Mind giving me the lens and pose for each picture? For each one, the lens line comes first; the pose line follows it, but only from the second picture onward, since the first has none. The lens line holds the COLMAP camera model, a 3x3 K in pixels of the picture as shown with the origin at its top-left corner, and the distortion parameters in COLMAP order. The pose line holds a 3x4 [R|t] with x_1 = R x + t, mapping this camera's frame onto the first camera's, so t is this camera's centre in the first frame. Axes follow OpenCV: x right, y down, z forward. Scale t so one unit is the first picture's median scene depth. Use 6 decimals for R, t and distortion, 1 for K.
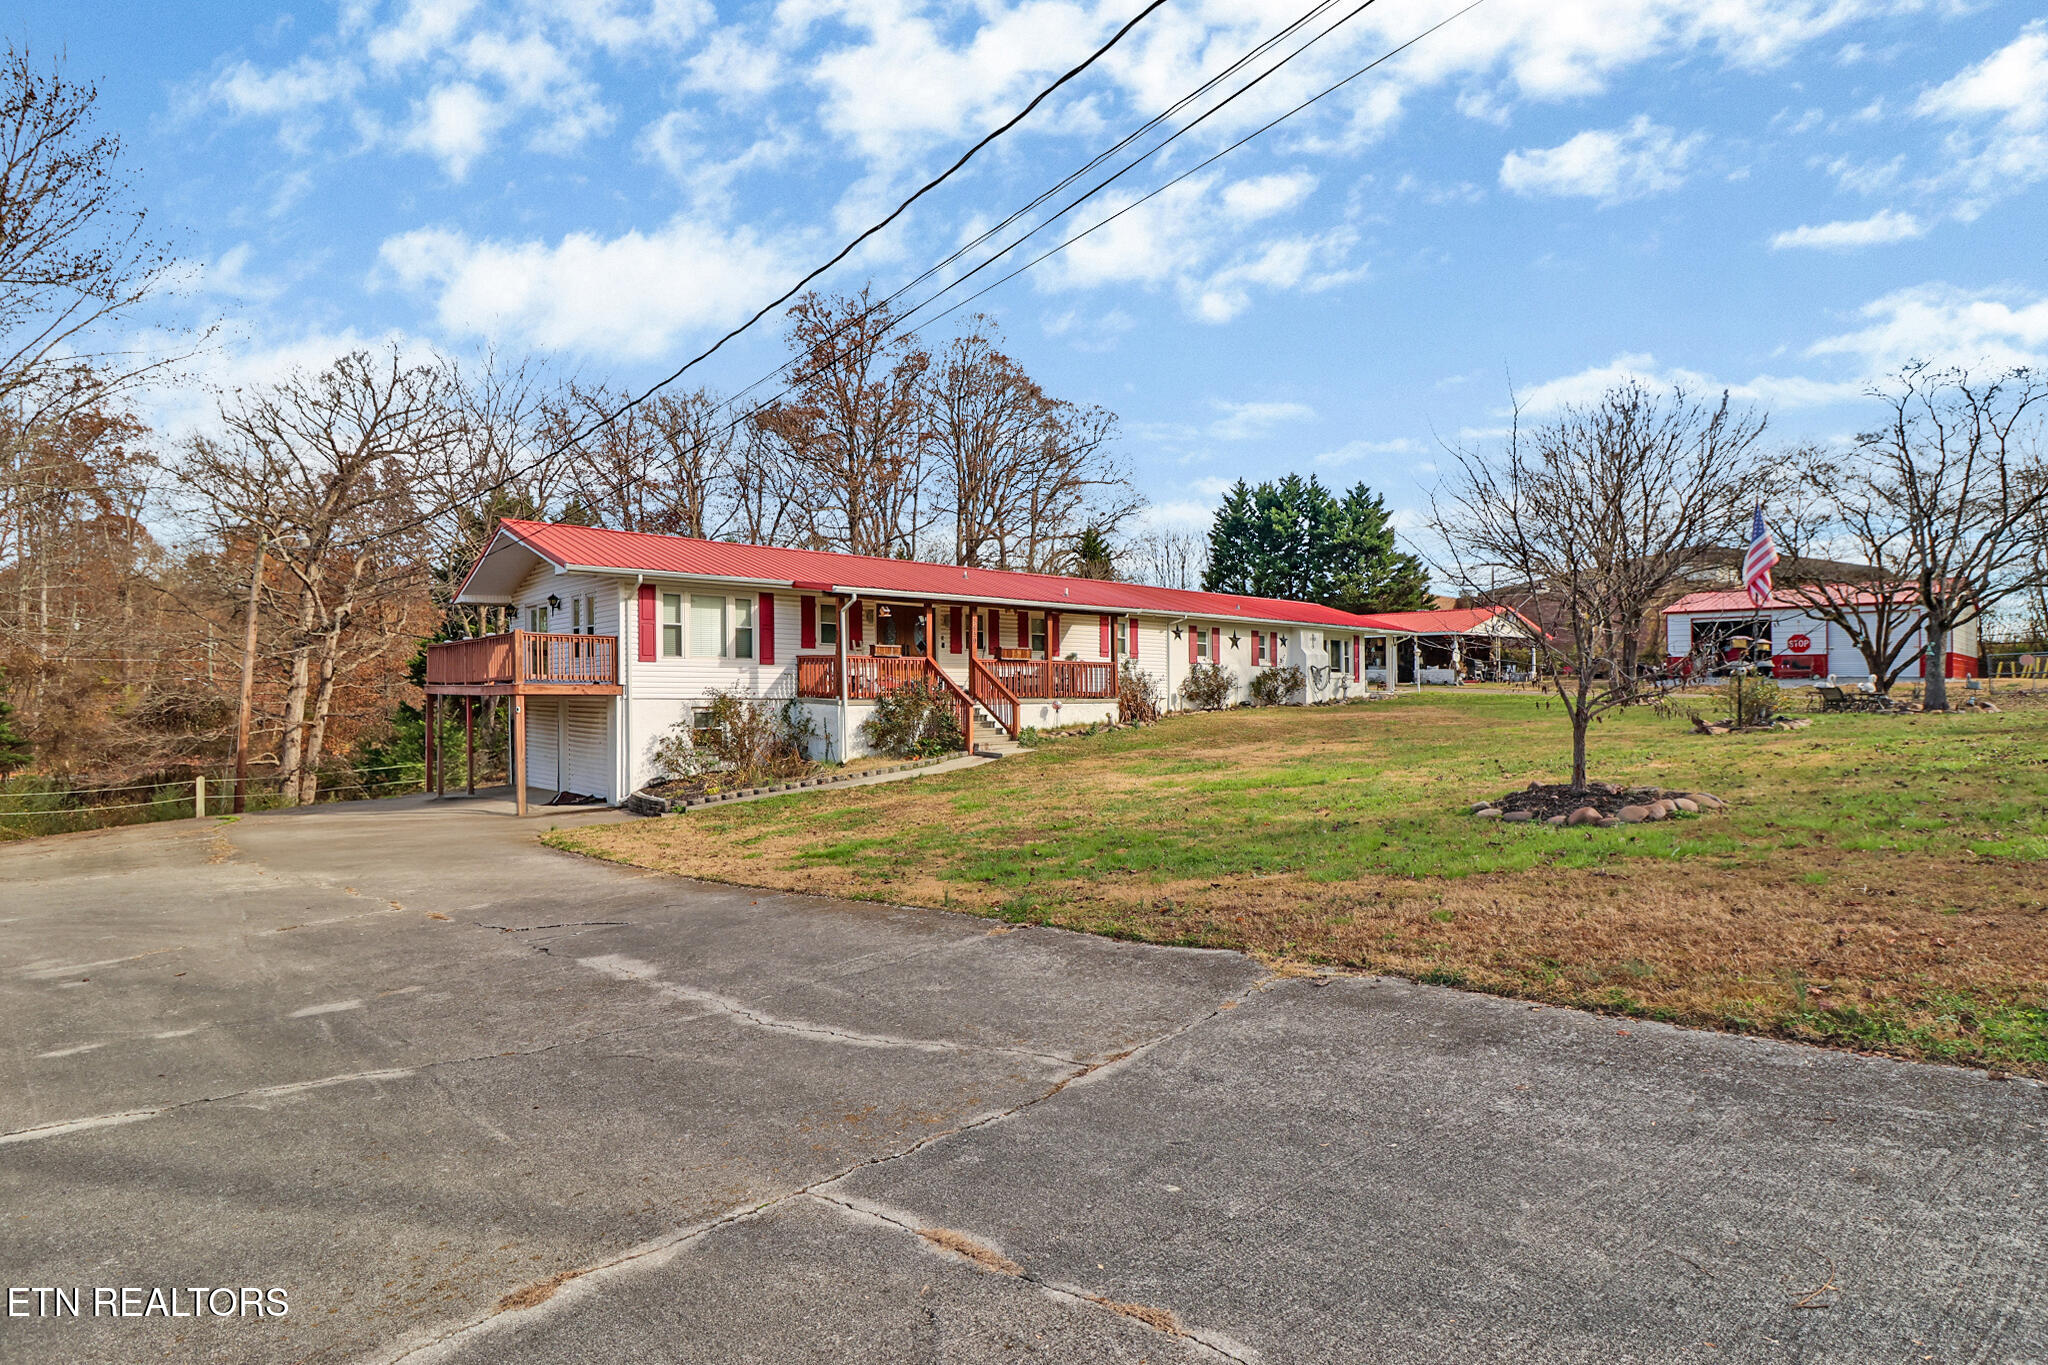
lens RADIAL K [[1006.5, 0, 1024.0], [0, 1006.5, 682.5], [0, 0, 1]] dist [-0.004501, -0.001131]
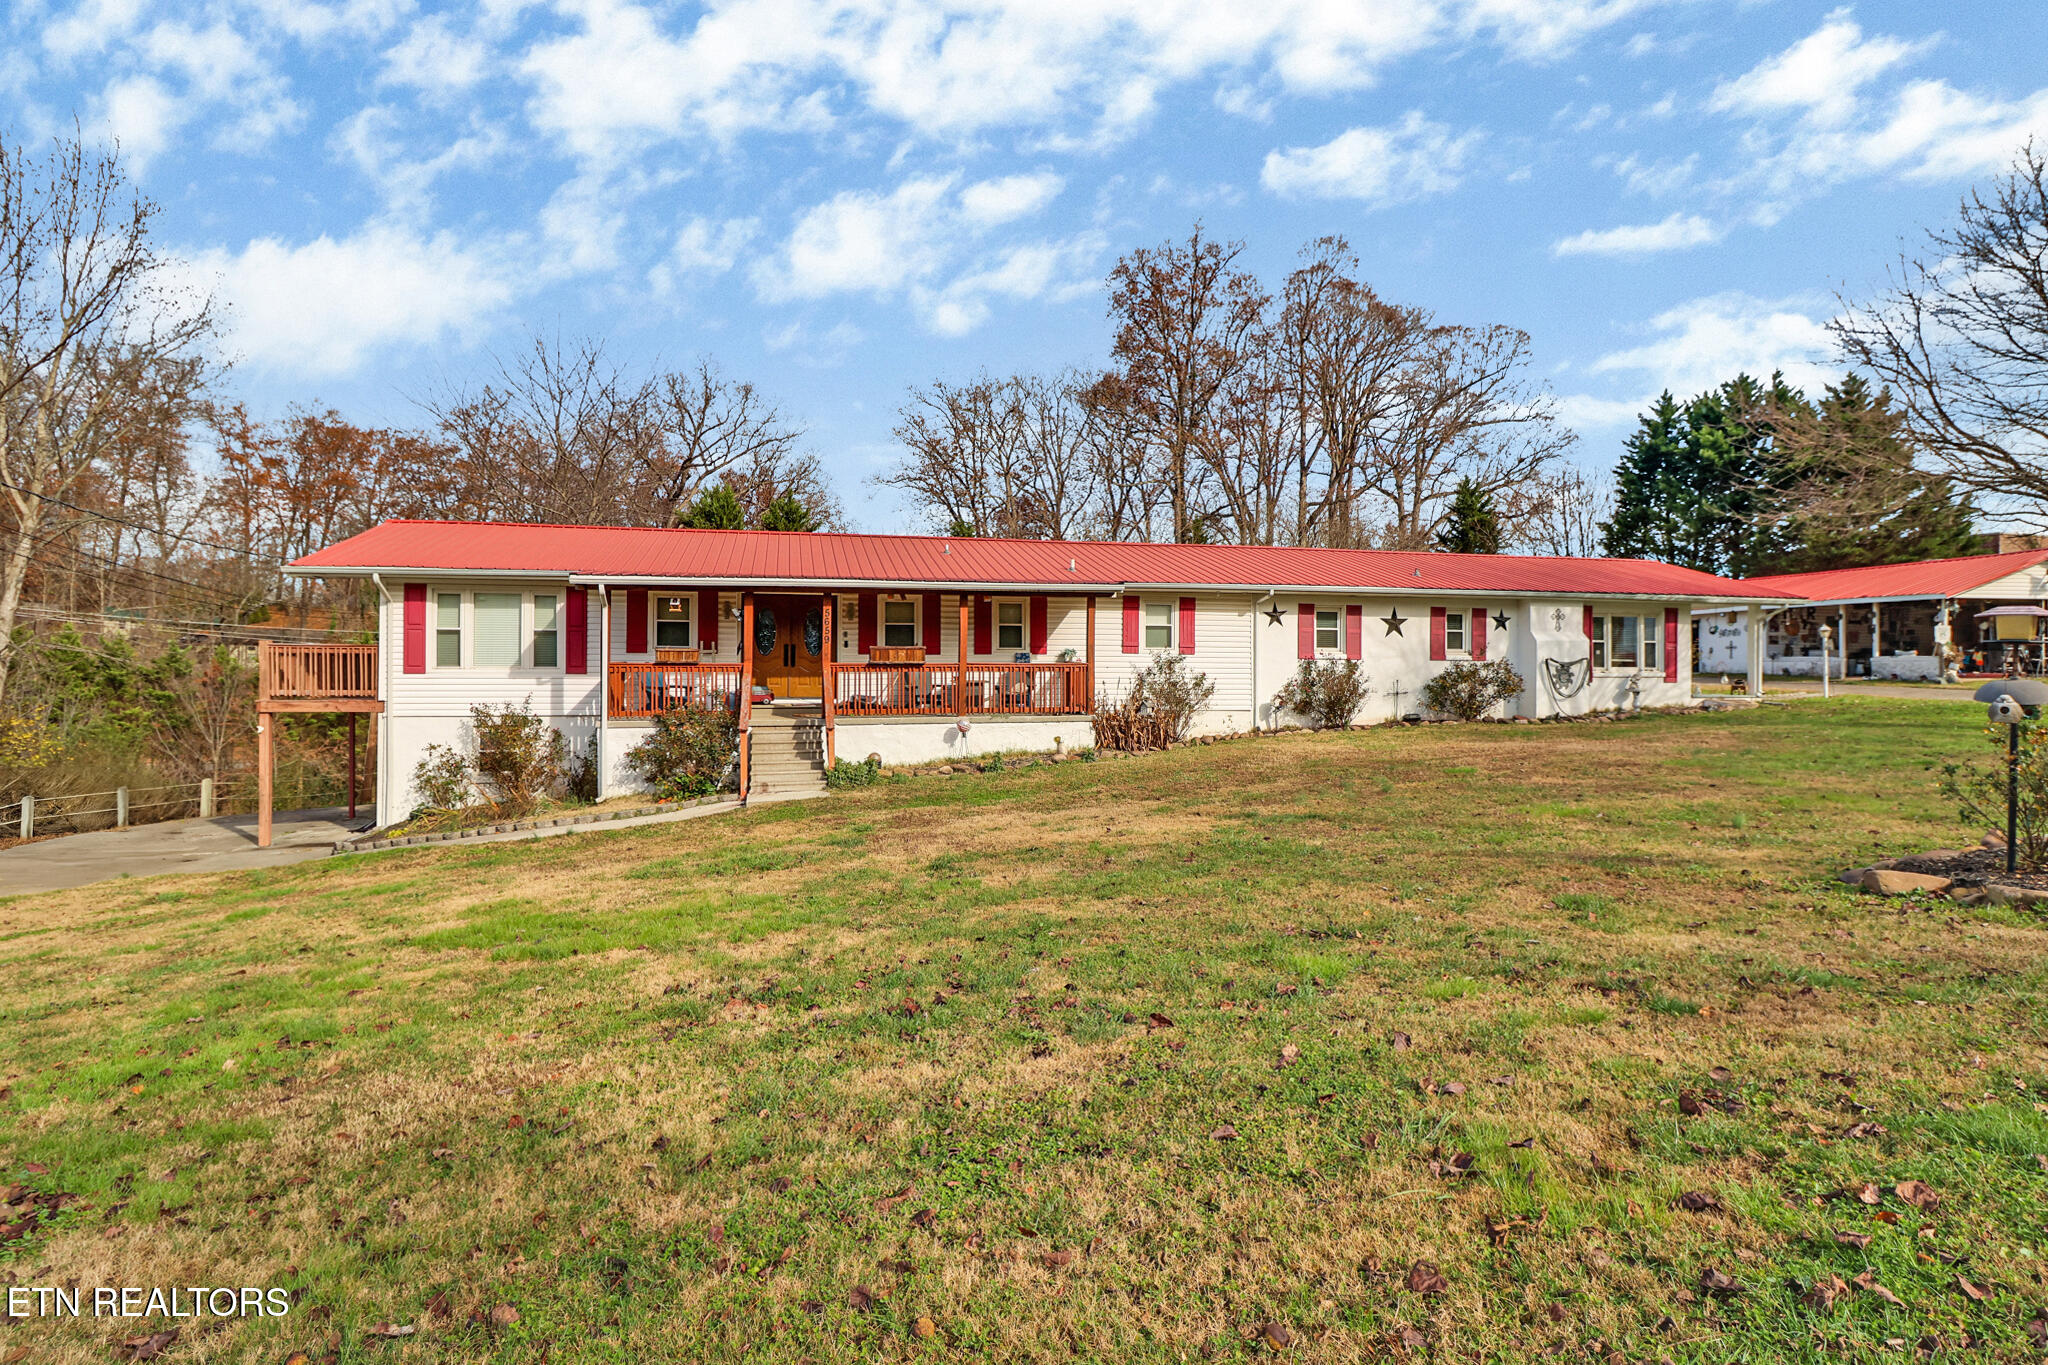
lens RADIAL K [[1006.5, 0, 1024.0], [0, 1006.5, 682.5], [0, 0, 1]] dist [-0.004501, -0.001131]
pose [[0.887980, 0.003116, -0.459871, 0.304155], [0.005845, 0.999820, 0.018062, -0.016183], [0.459844, -0.018727, 0.887802, 0.299587]]
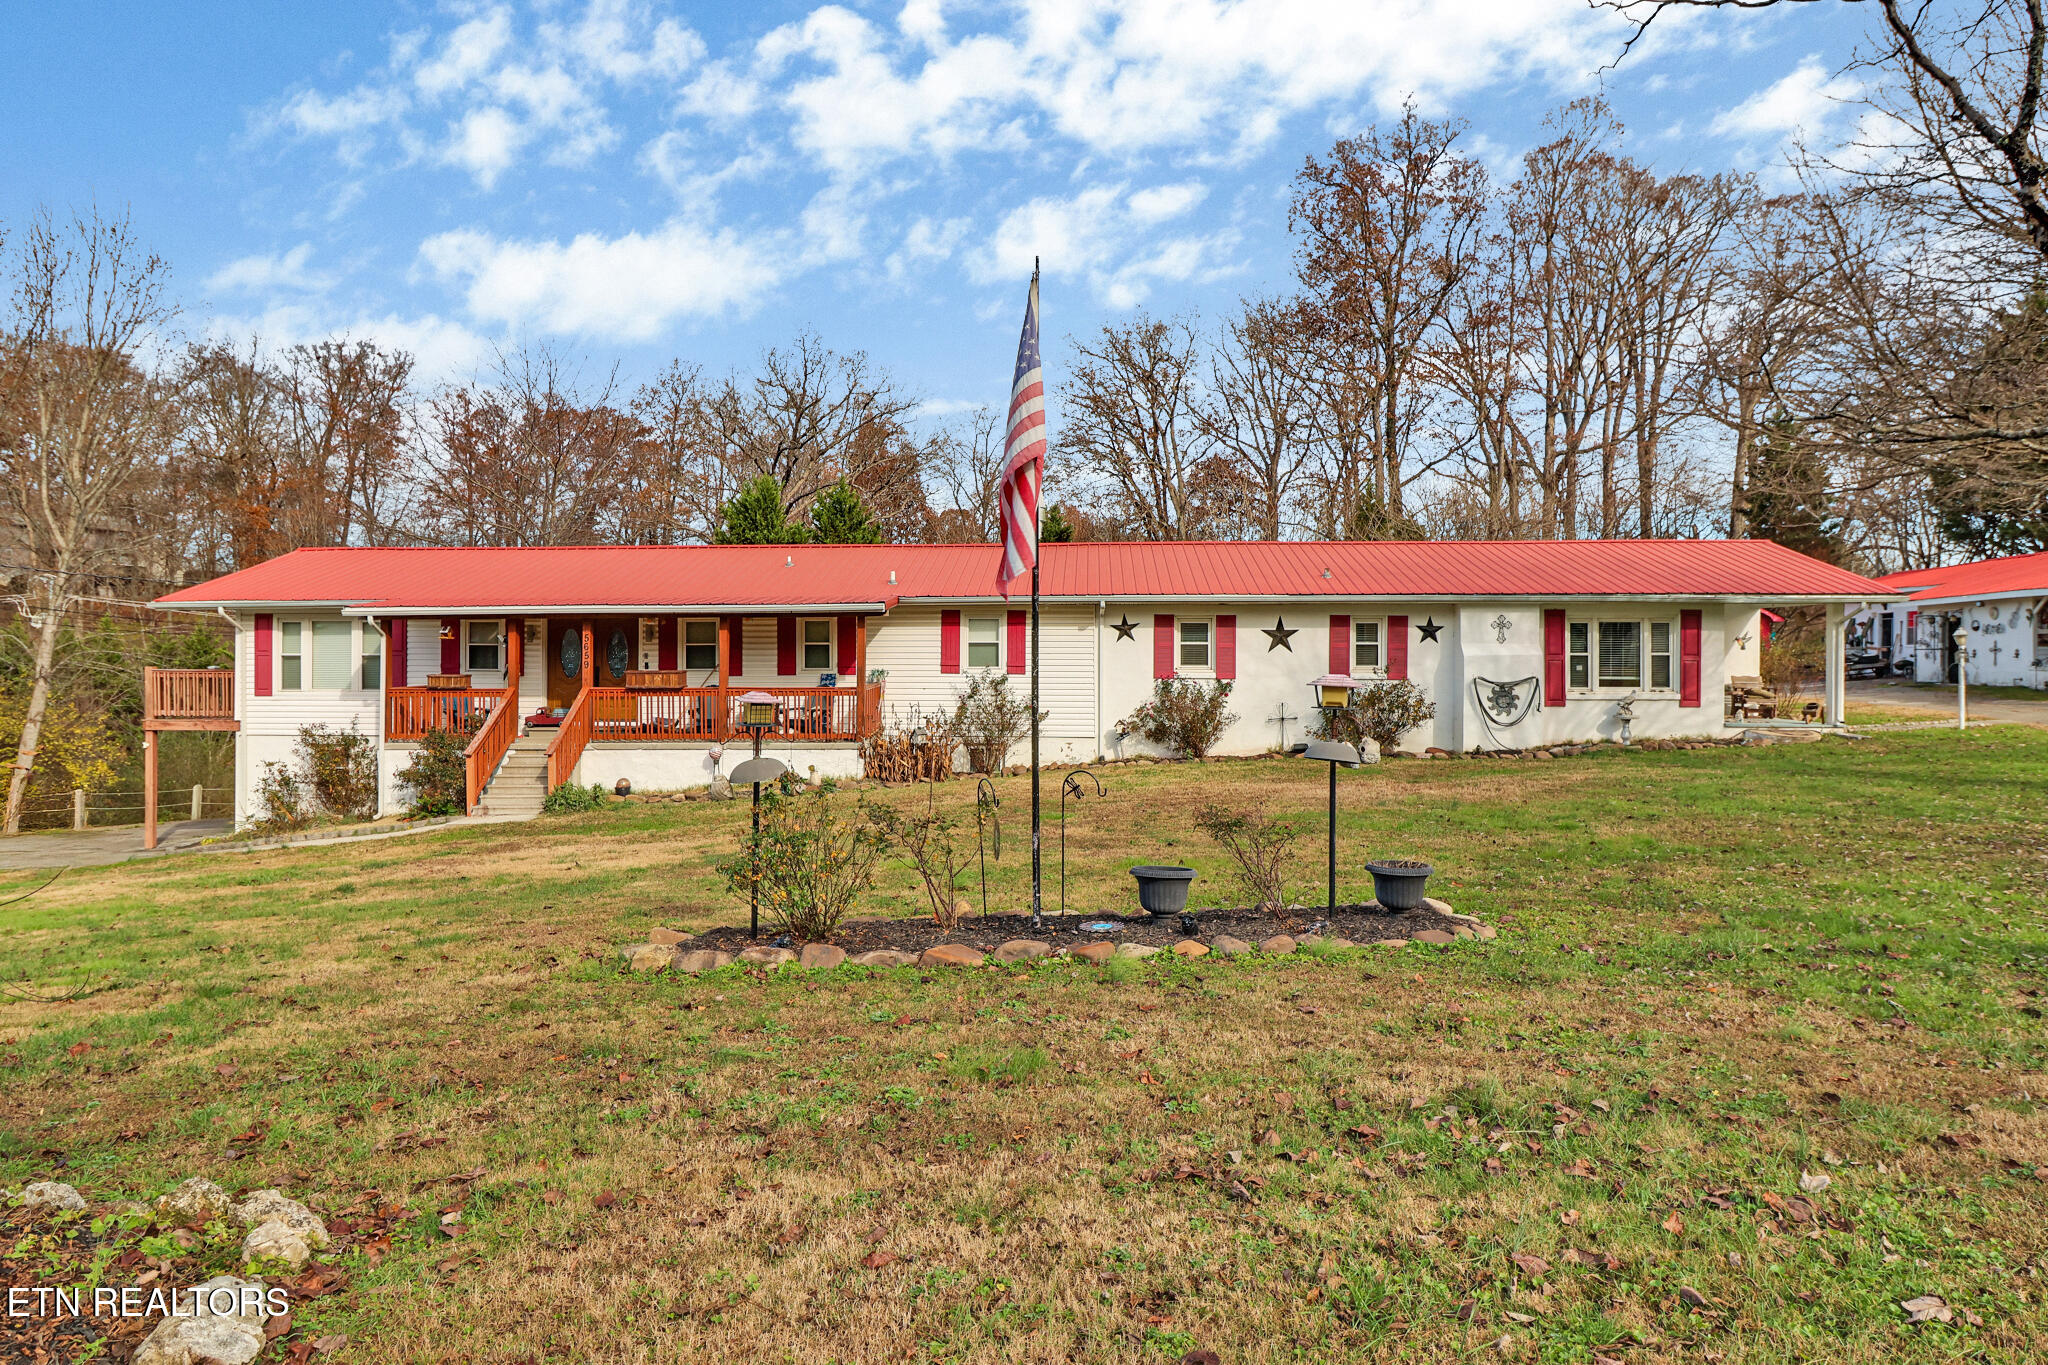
lens RADIAL K [[1251.0, 0, 1024.0], [0, 1251.0, 682.5], [0, 0, 1]] dist [0.002739, 0.000766]
pose [[0.726497, 0.007285, -0.687131, 0.597485], [0.009760, 0.999734, 0.020918, -0.032212], [0.687100, -0.021904, 0.726233, 0.401126]]
